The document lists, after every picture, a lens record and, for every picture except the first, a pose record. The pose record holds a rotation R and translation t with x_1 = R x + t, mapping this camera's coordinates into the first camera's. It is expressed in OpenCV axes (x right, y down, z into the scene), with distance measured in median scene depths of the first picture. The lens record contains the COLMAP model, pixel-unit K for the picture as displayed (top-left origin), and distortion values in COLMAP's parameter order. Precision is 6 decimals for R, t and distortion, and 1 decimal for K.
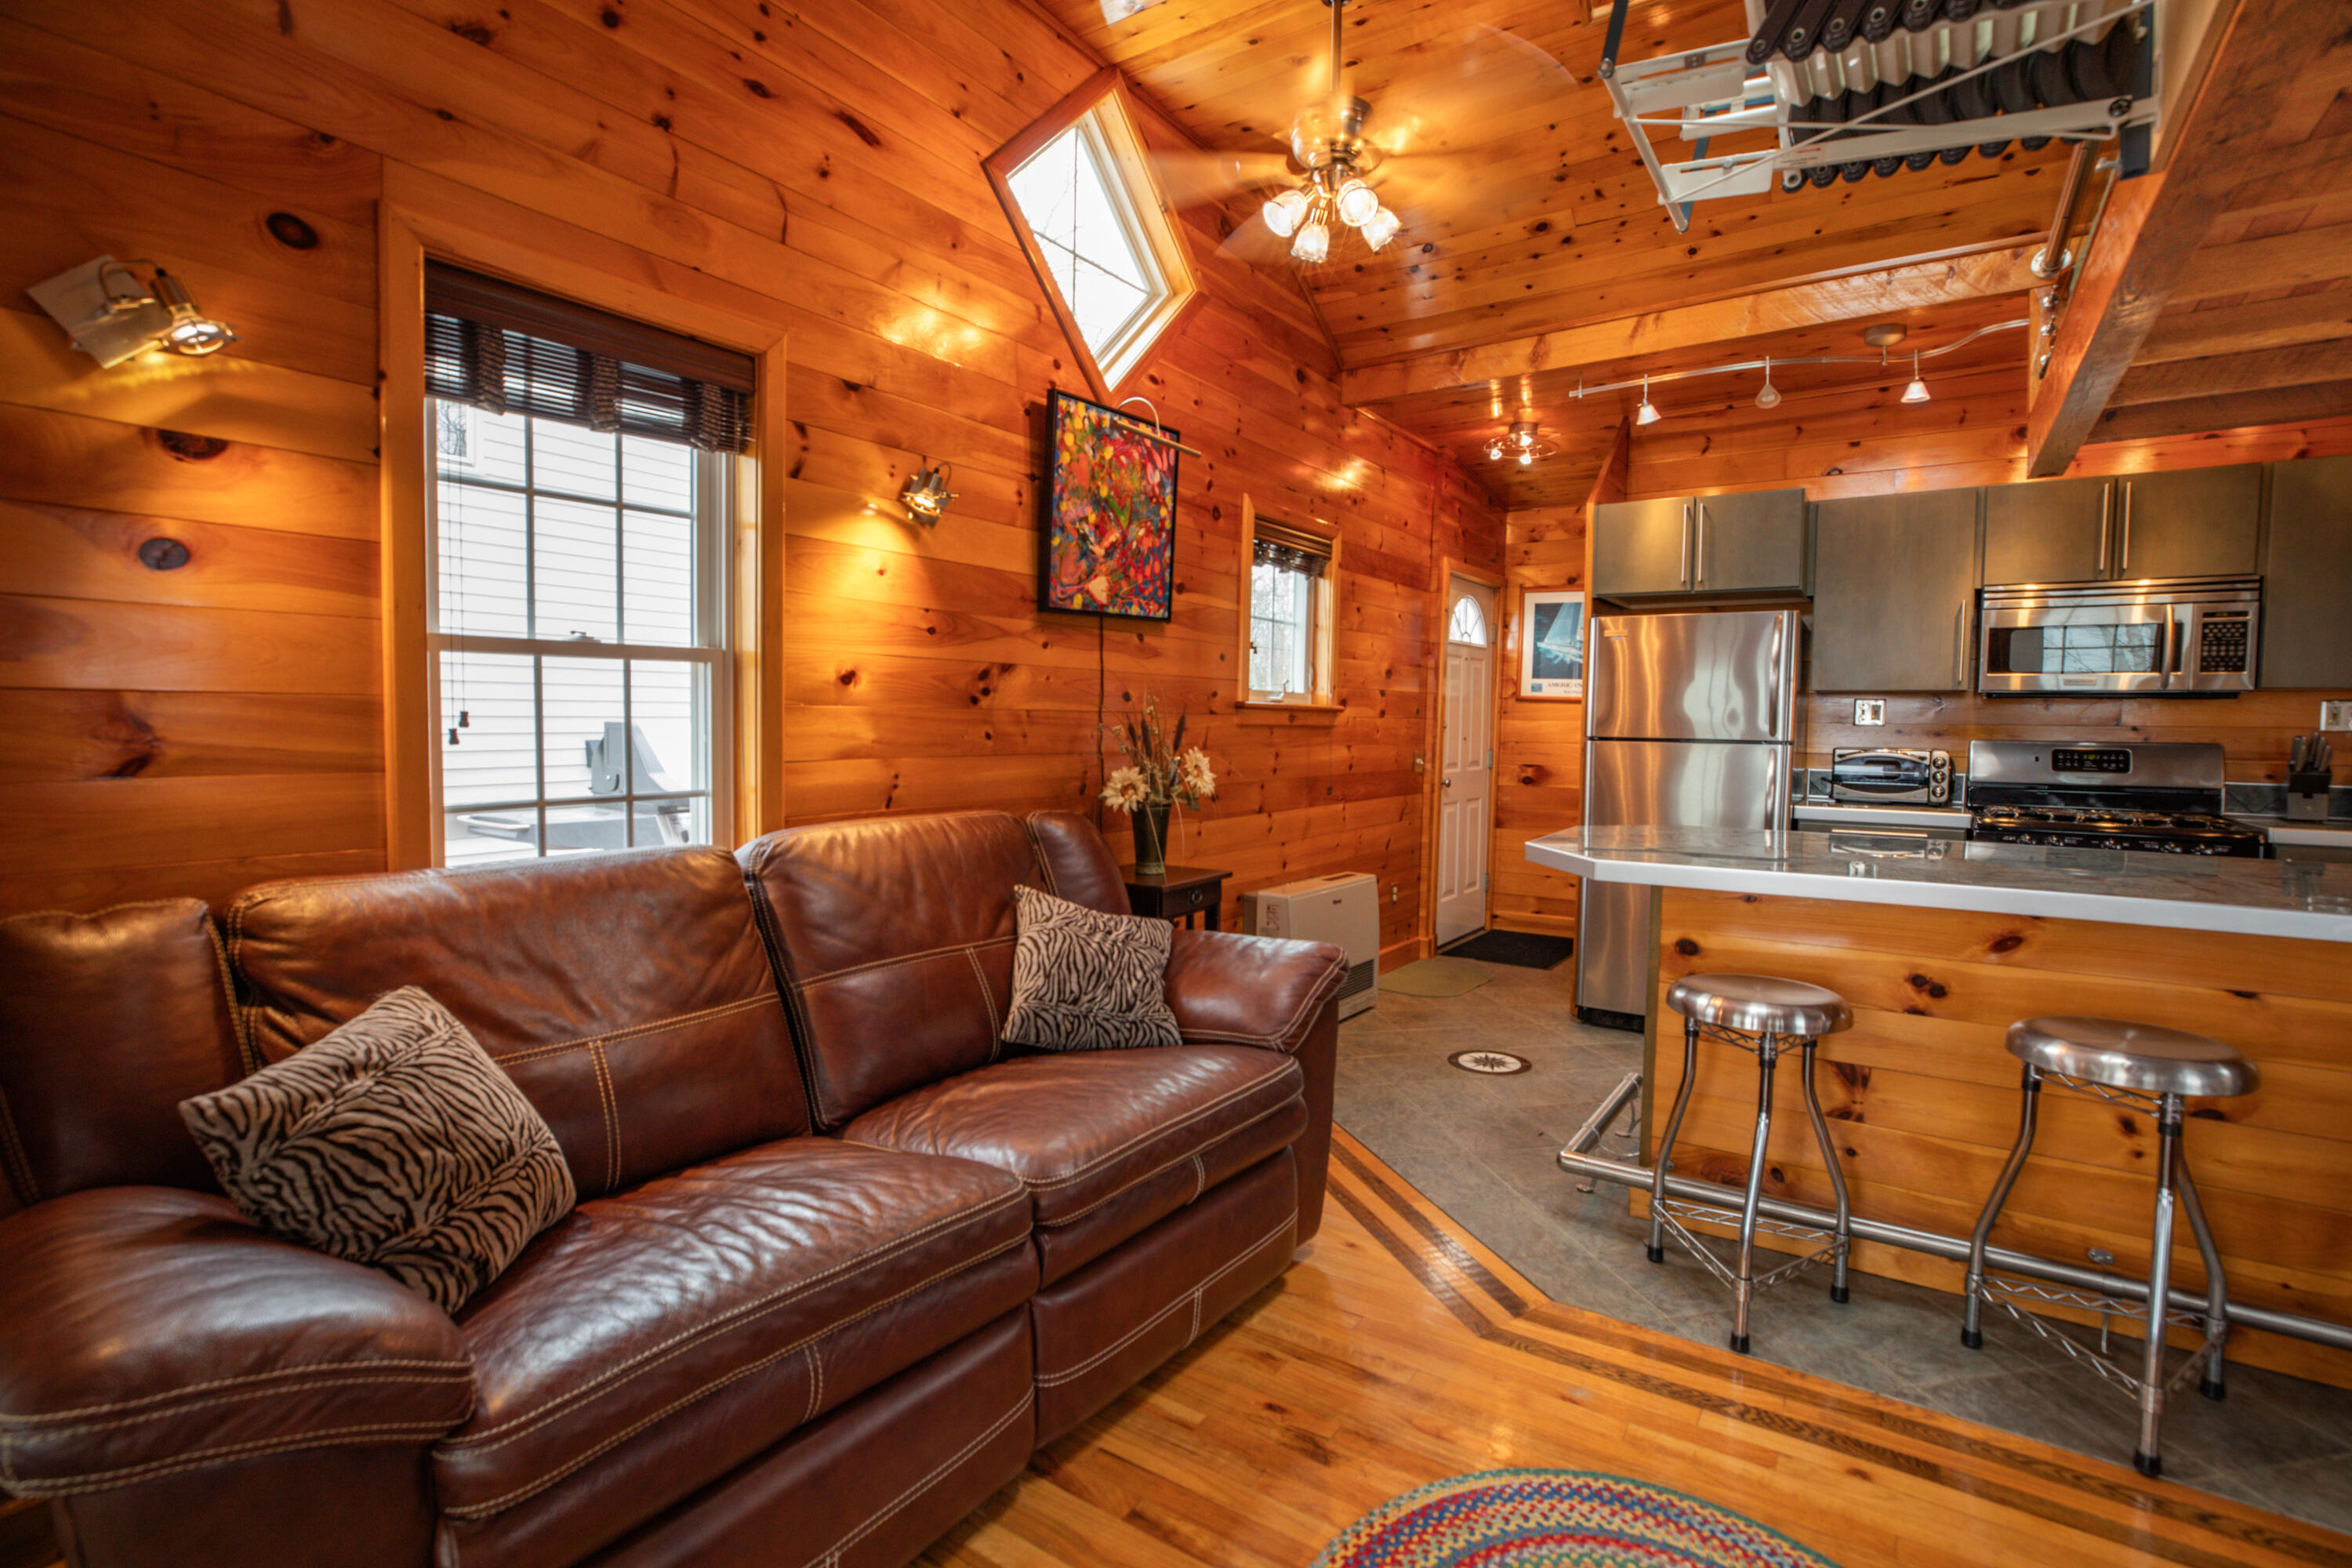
lens RADIAL K [[1095.0, 0, 1174.5], [0, 1095.0, 770.4], [0, 0, 1]] dist [-0.011631, 0.005534]
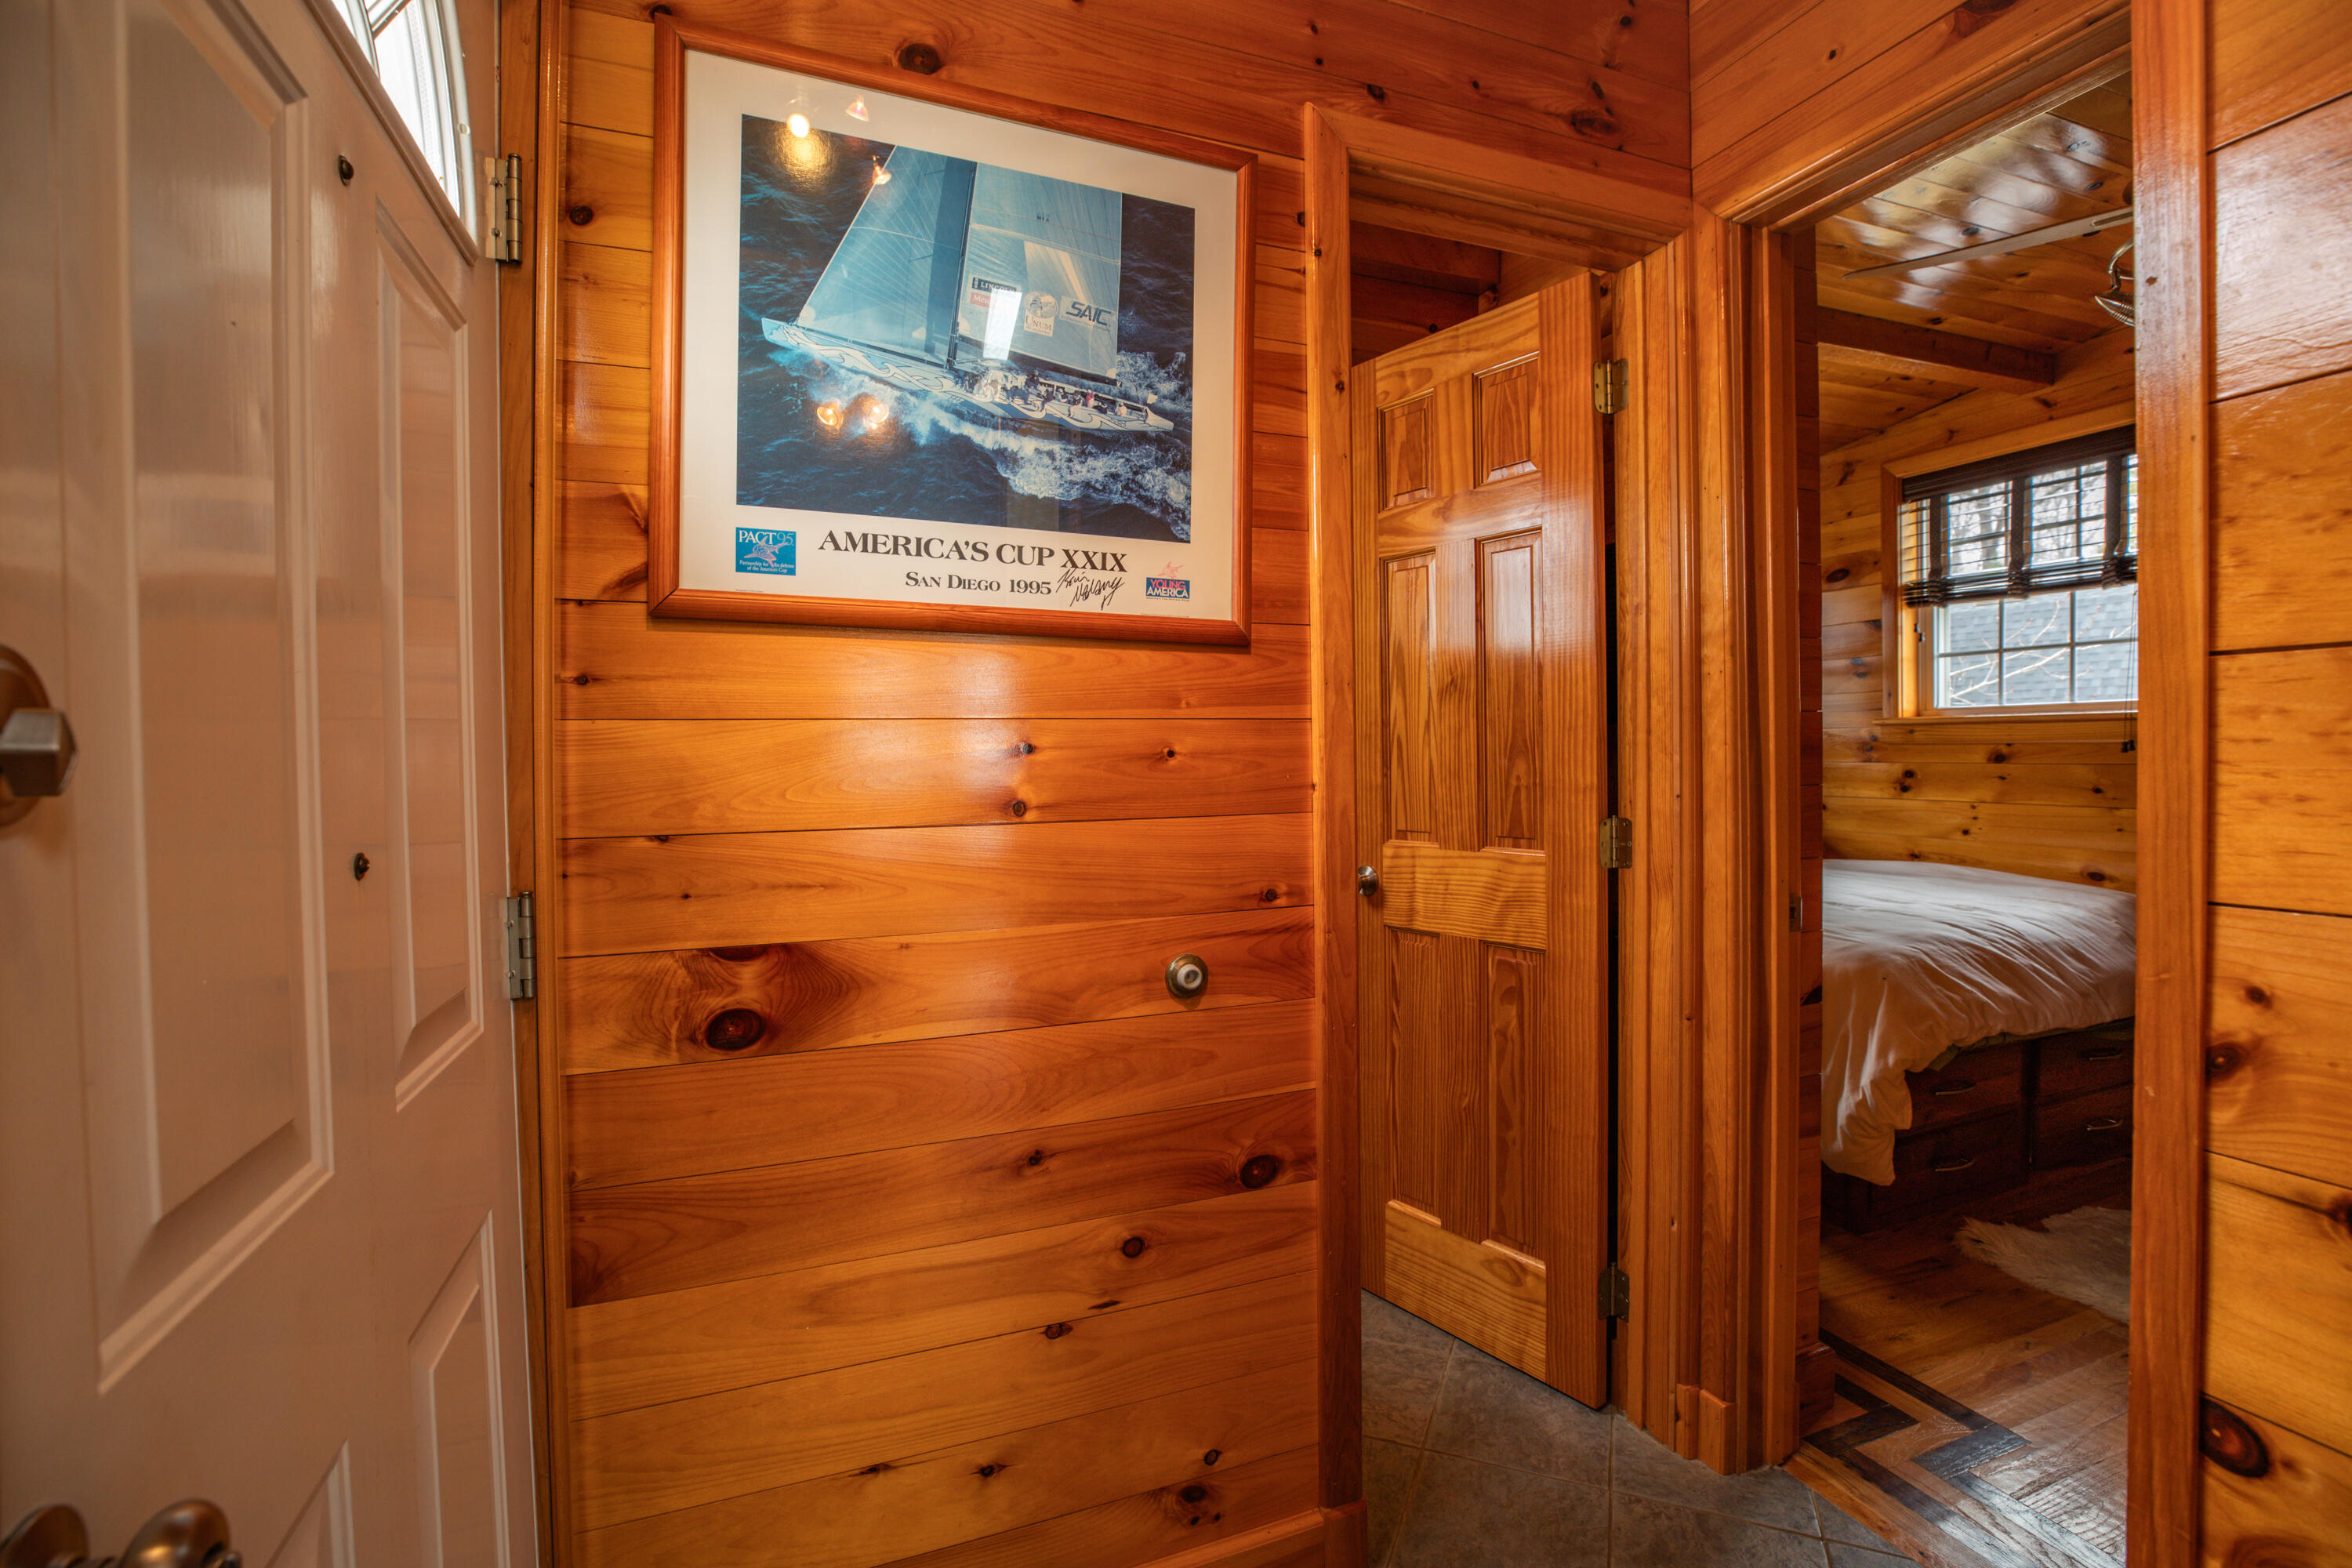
lens RADIAL K [[1095.0, 0, 1158.4], [0, 1095.0, 798.4], [0, 0, 1]] dist [-0.011631, 0.005534]
pose [[0.583859, -0.024113, 0.811497, 0.685524], [0.062013, 0.997963, -0.014964, -0.077287], [-0.809483, 0.059060, 0.584165, 2.691219]]
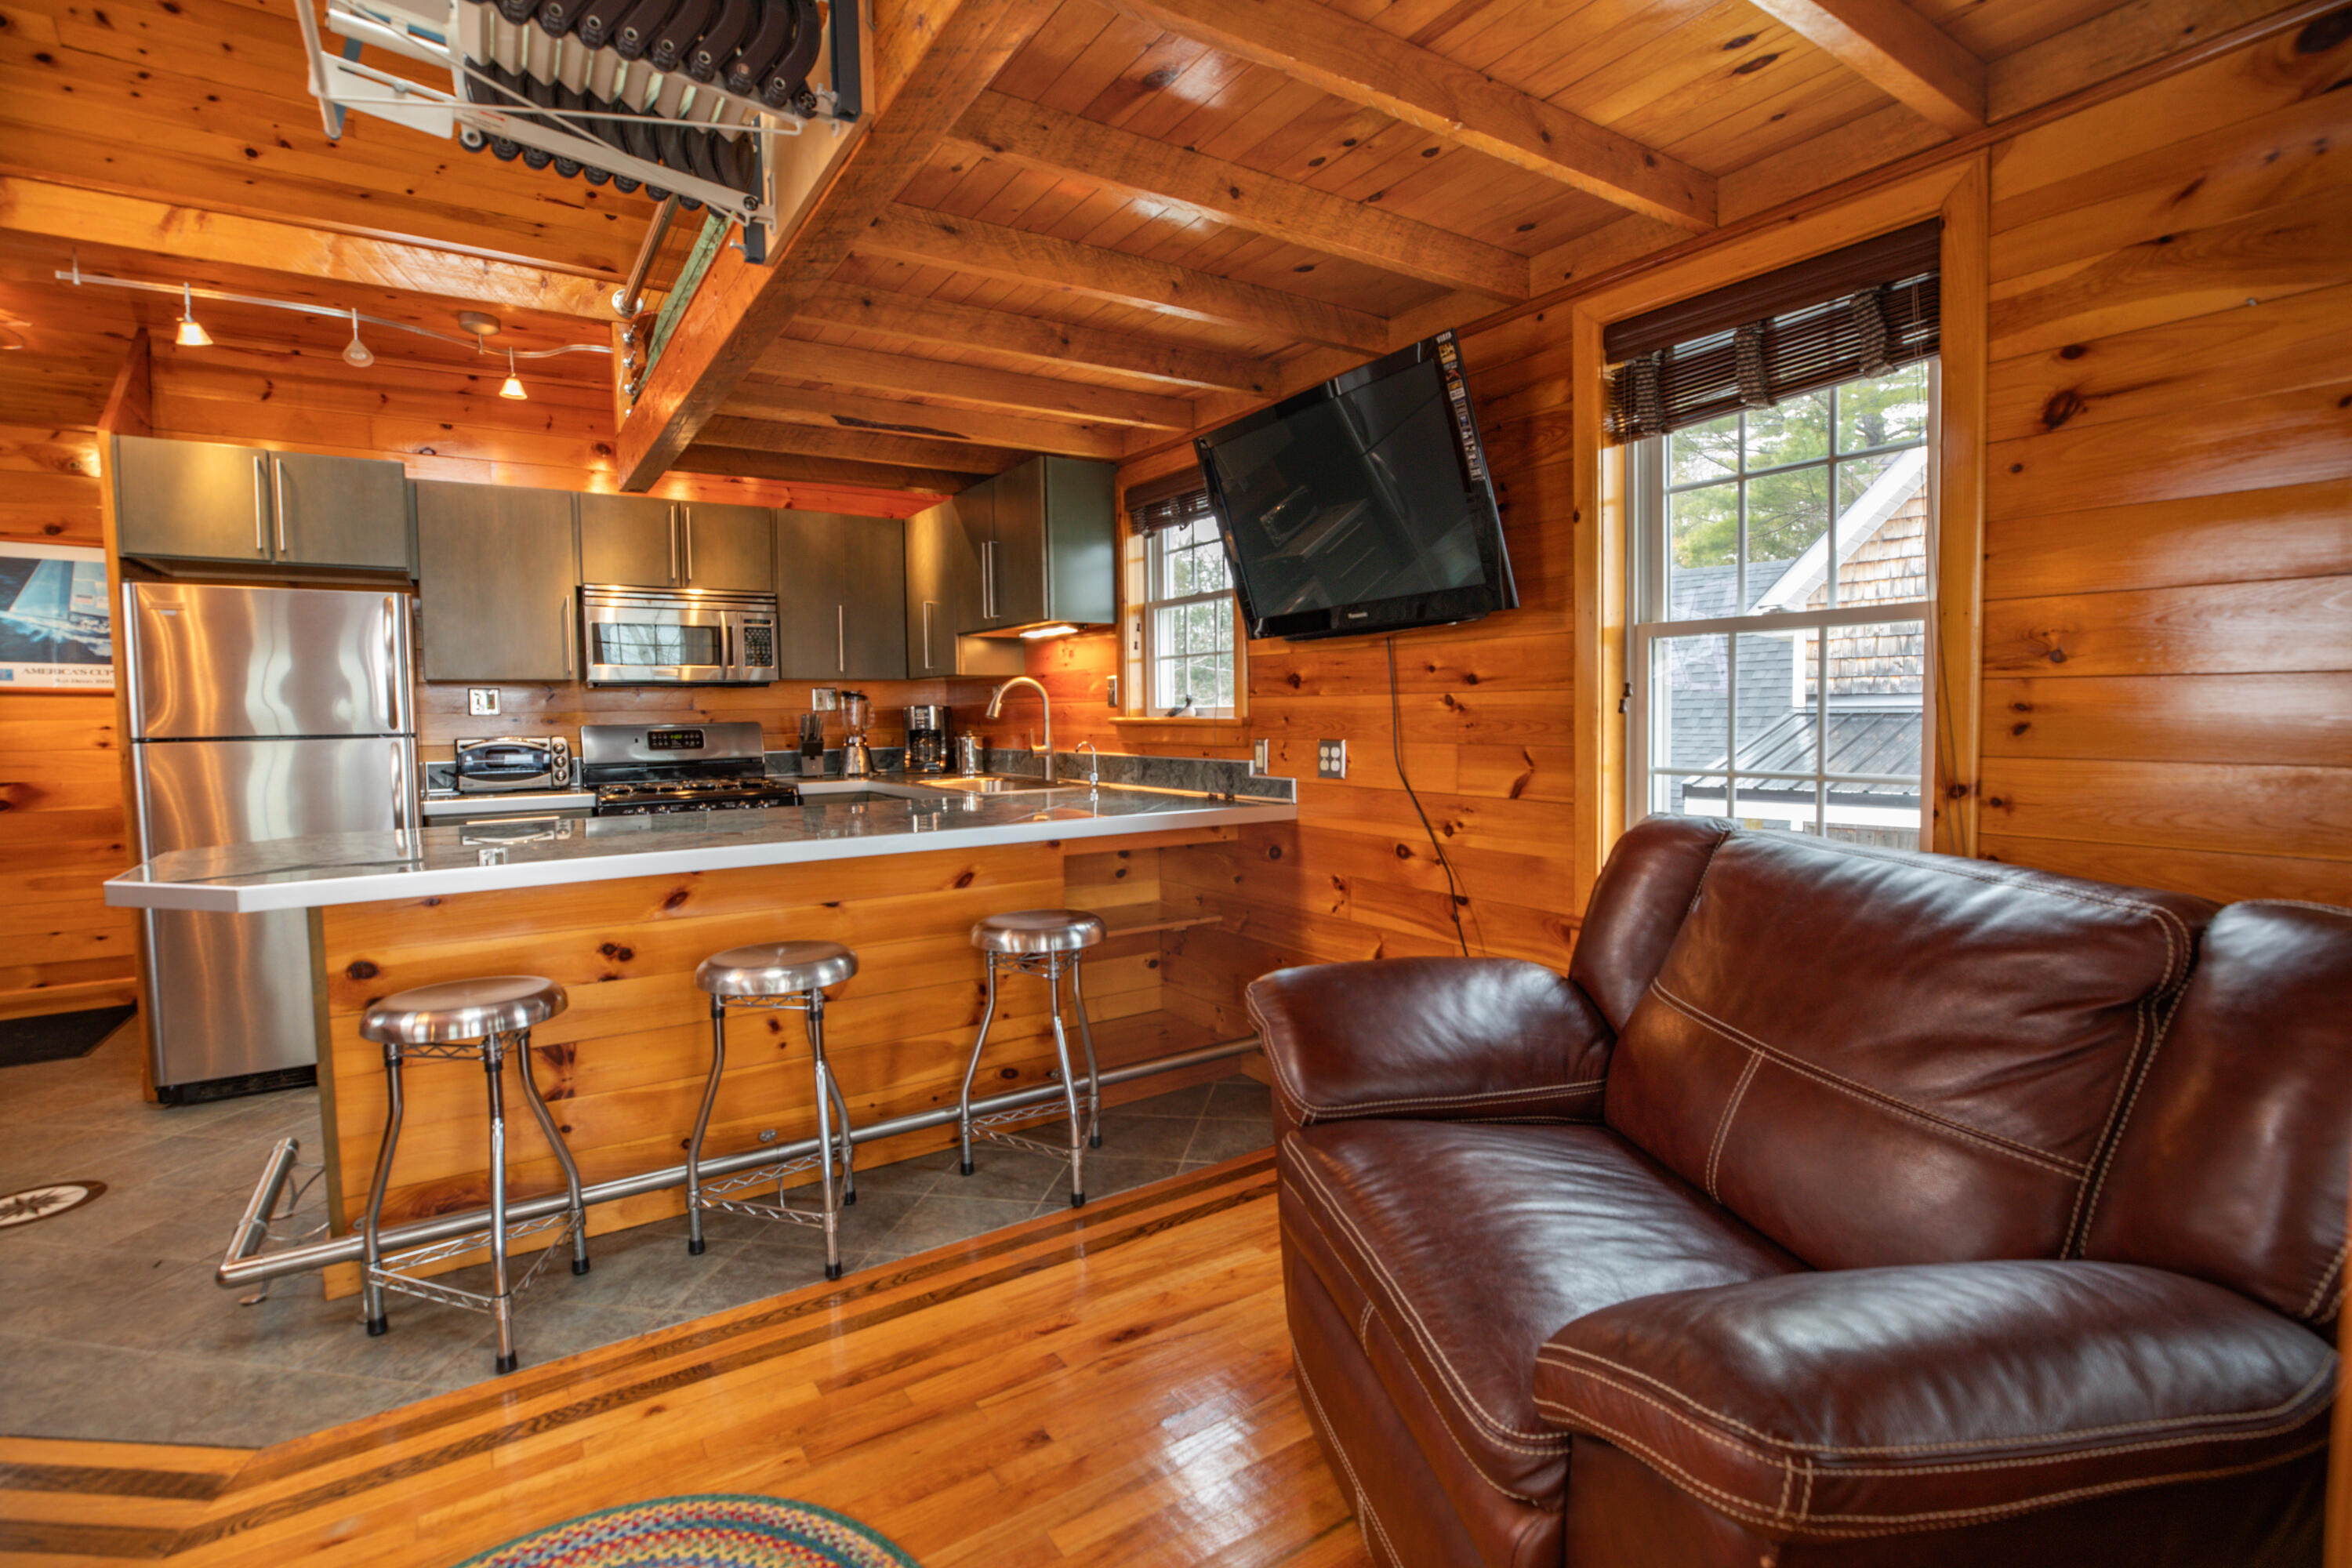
lens RADIAL K [[1095.0, 0, 1178.1], [0, 1095.0, 771.7], [0, 0, 1]] dist [-0.011631, 0.005534]
pose [[0.394337, -0.071438, 0.916185, -0.070696], [0.063021, 0.996729, 0.050594, -0.000180], [-0.916803, 0.037787, 0.397549, 0.055064]]
